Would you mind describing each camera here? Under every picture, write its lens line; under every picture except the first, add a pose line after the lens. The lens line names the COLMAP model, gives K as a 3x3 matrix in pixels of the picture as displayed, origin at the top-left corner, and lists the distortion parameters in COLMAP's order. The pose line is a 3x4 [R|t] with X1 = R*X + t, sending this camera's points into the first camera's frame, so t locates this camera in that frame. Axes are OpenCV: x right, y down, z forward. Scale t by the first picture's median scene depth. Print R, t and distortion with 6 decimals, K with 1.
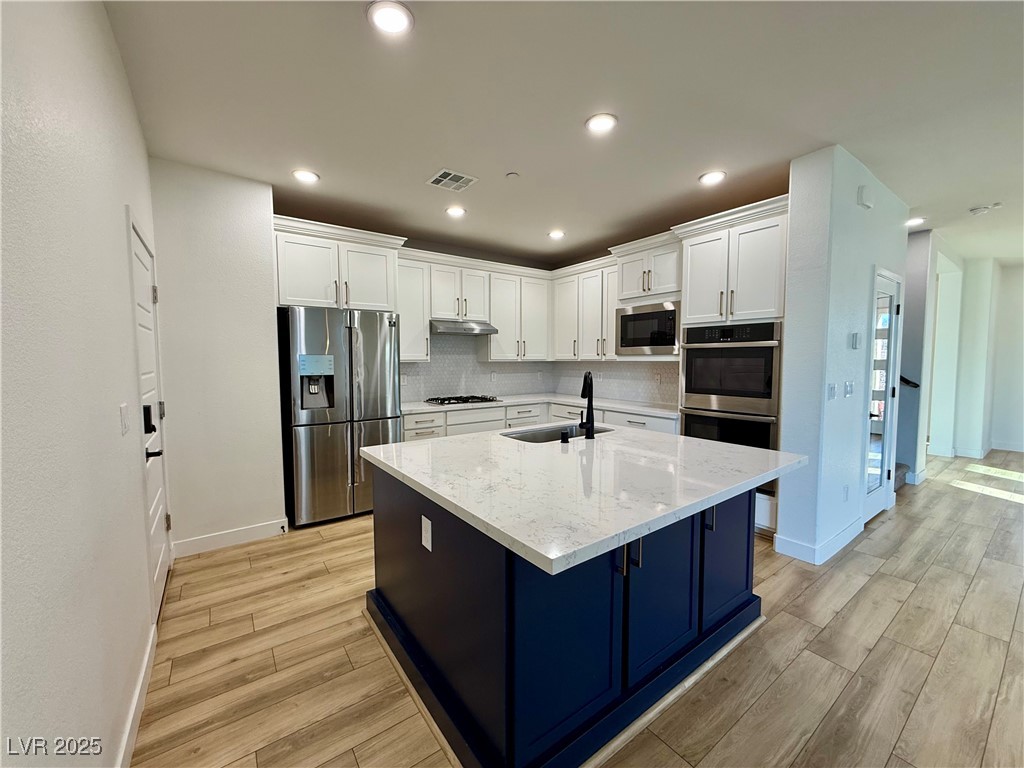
lens RADIAL K [[408.2, 0, 510.6], [0, 408.2, 384.2], [0, 0, 1]] dist [-0.000629, 0.000048]
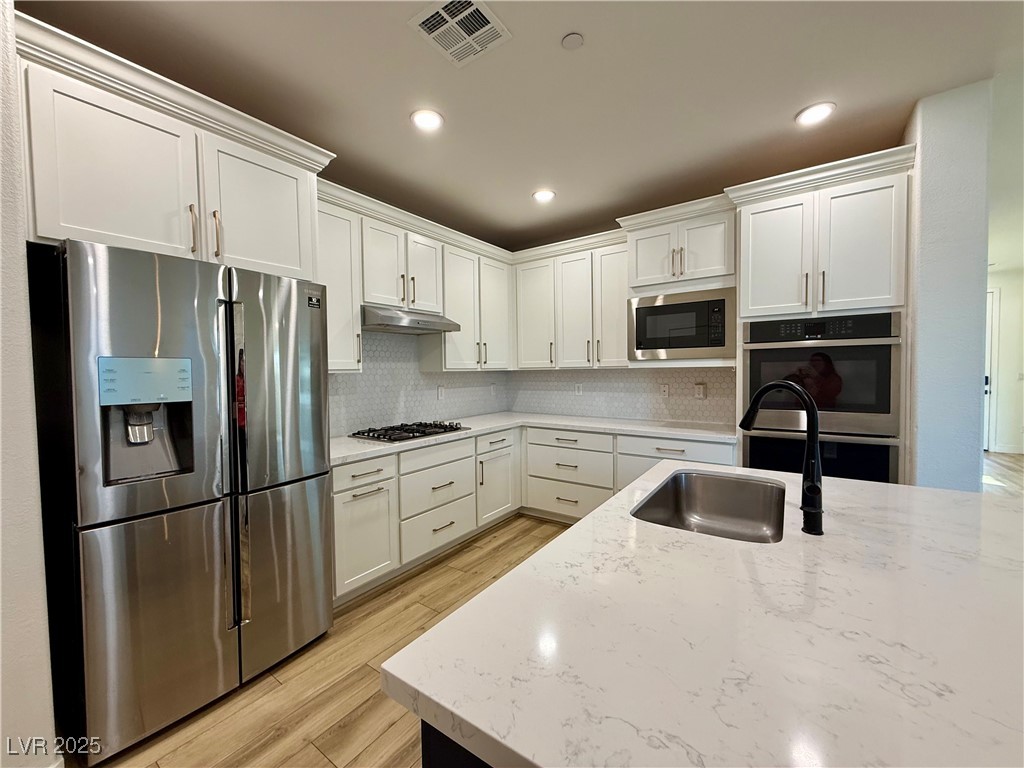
lens RADIAL K [[408.2, 0, 512.3], [0, 408.2, 383.9], [0, 0, 1]] dist [-0.000629, 0.000048]
pose [[0.947398, -0.020990, 0.319370, -0.212414], [0.030967, 0.999177, -0.026193, -0.016712], [-0.318557, 0.034705, 0.947268, 0.401102]]
